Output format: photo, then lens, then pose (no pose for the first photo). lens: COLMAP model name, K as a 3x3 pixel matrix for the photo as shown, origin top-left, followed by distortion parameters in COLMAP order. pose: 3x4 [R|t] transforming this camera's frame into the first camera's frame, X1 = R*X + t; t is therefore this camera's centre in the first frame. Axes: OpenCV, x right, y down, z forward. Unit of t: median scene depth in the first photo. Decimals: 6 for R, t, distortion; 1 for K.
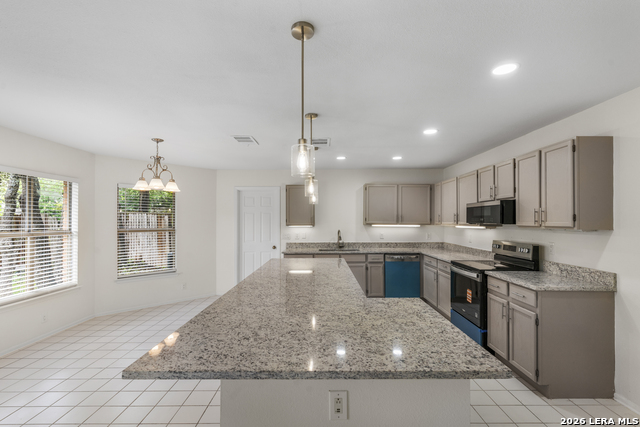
lens RADIAL K [[308.1, 0, 320.5], [0, 308.1, 219.4], [0, 0, 1]] dist [0.015698, 0.001214]
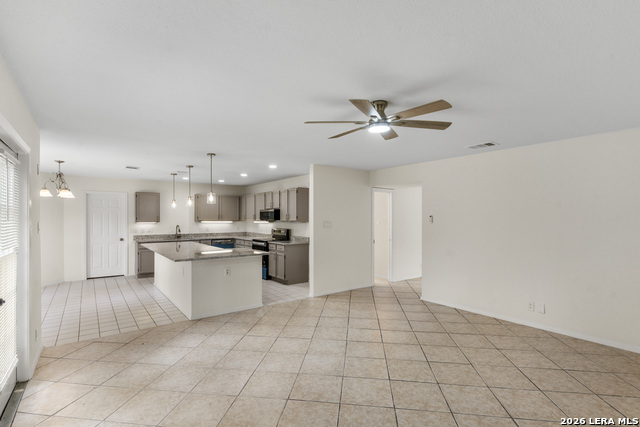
lens RADIAL K [[308.1, 0, 316.8], [0, 308.1, 216.9], [0, 0, 1]] dist [0.015698, 0.001214]
pose [[0.805607, 0.004081, 0.592436, -0.332435], [-0.002261, 0.999990, -0.003814, 0.000161], [-0.592446, 0.001733, 0.805608, -0.664251]]
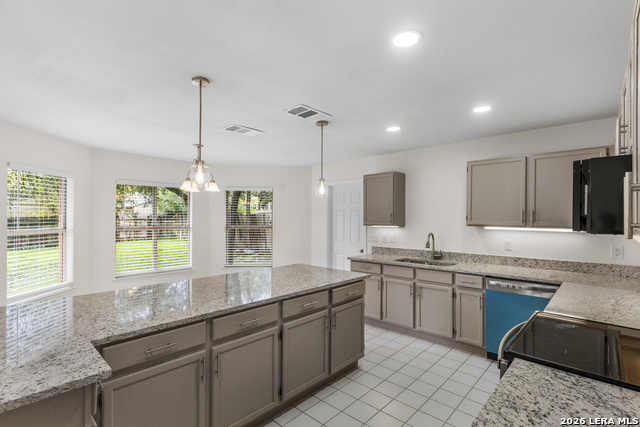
lens RADIAL K [[308.1, 0, 322.1], [0, 308.1, 215.7], [0, 0, 1]] dist [0.015698, 0.001214]
pose [[0.730033, -0.002069, -0.683409, 0.438596], [-0.004711, 0.999956, -0.008060, 0.002552], [0.683396, 0.009103, 0.729991, 0.398079]]
